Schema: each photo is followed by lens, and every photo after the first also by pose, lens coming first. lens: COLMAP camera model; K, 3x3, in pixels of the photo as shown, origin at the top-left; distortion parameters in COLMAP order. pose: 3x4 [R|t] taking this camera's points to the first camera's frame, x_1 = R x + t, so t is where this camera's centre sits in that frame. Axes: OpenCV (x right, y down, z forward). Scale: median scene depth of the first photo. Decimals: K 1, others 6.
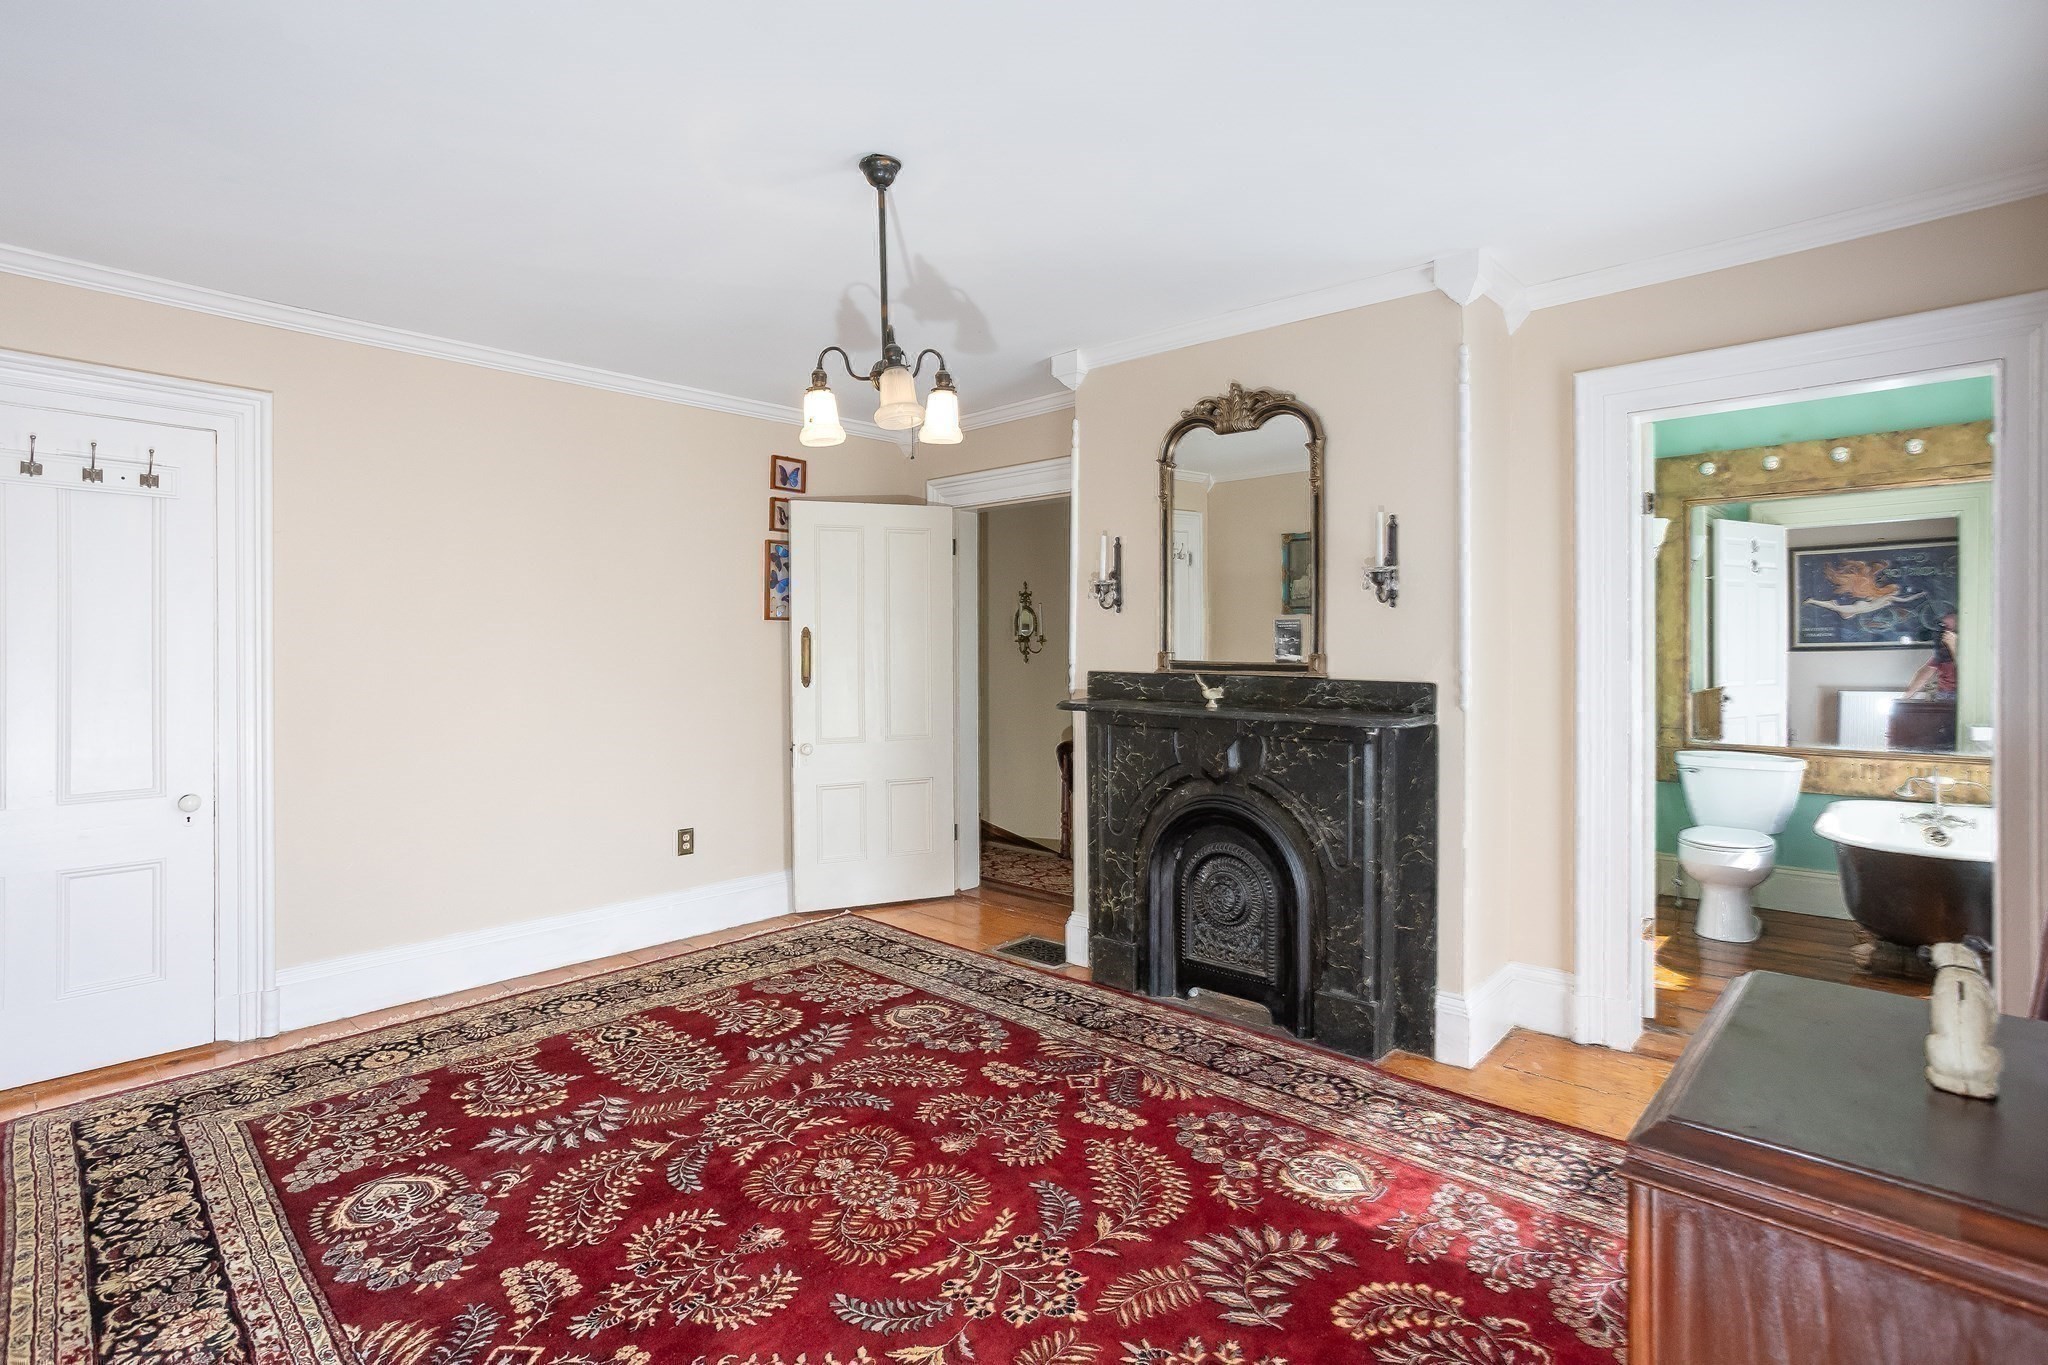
lens RADIAL K [[1009.8, 0, 1018.3], [0, 1009.8, 651.0], [0, 0, 1]] dist [-0.057596, 0.032413]
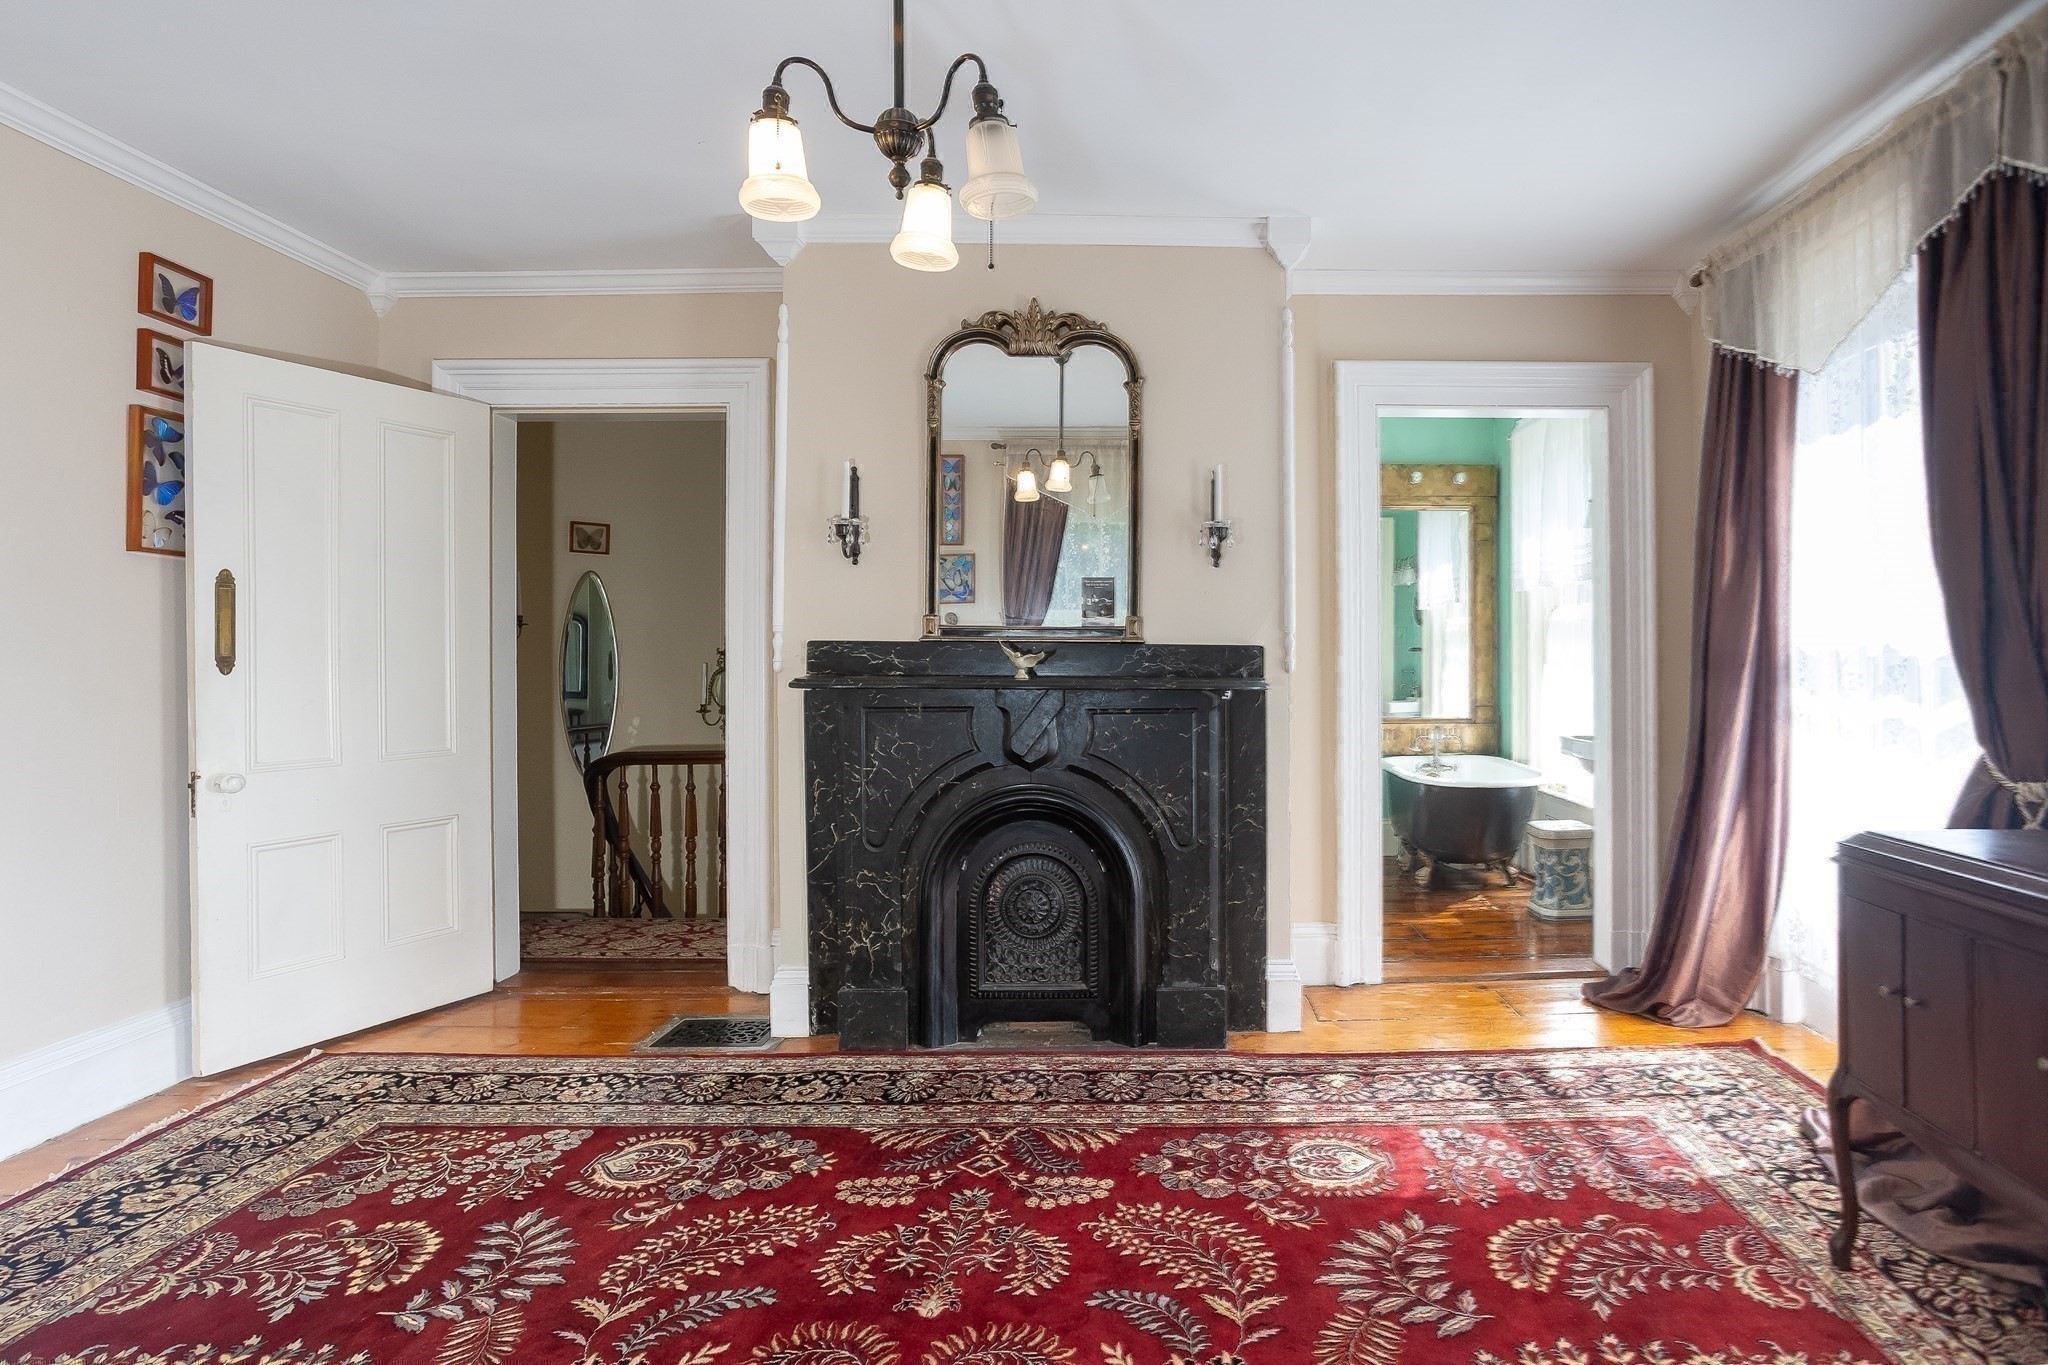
lens RADIAL K [[1070.0, 0, 1199.3], [0, 1070.0, 662.9], [0, 0, 1]] dist [-0.044230, 0.015240]
pose [[0.709322, 0.000646, 0.704885, -0.346595], [0.003994, 0.999980, -0.004936, 0.050630], [-0.704874, 0.006316, 0.709305, 0.285504]]
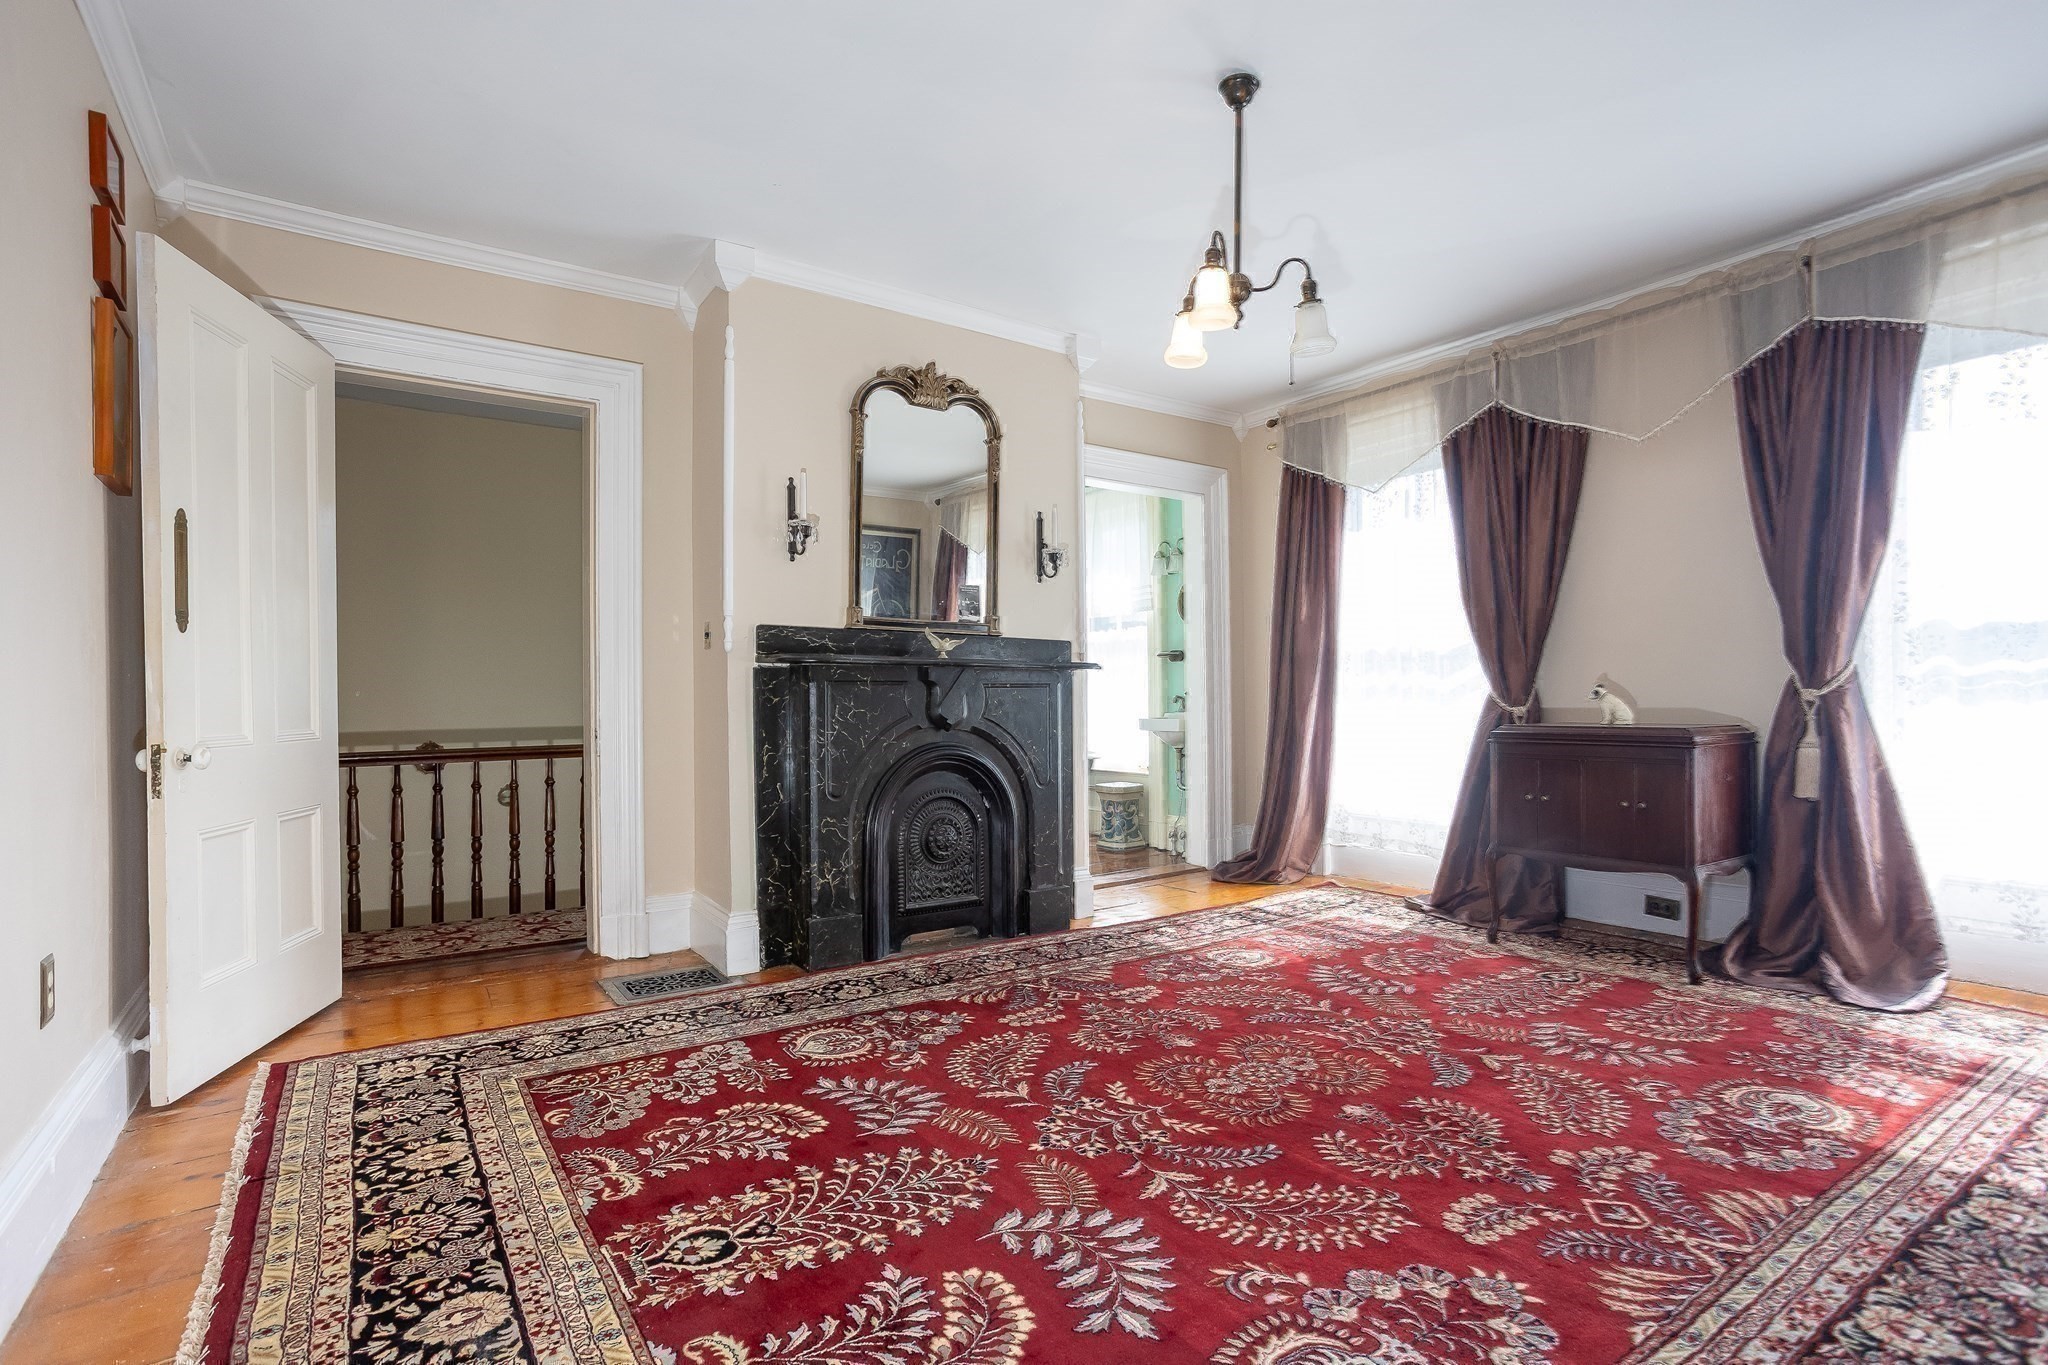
lens RADIAL K [[986.2, 0, 1016.4], [0, 986.2, 707.0], [0, 0, 1]] dist [-0.057375, 0.038268]
pose [[0.212428, -0.001820, 0.977175, -0.860811], [0.014203, 0.999898, -0.001226, 0.115497], [-0.977074, 0.014139, 0.212432, 0.746045]]
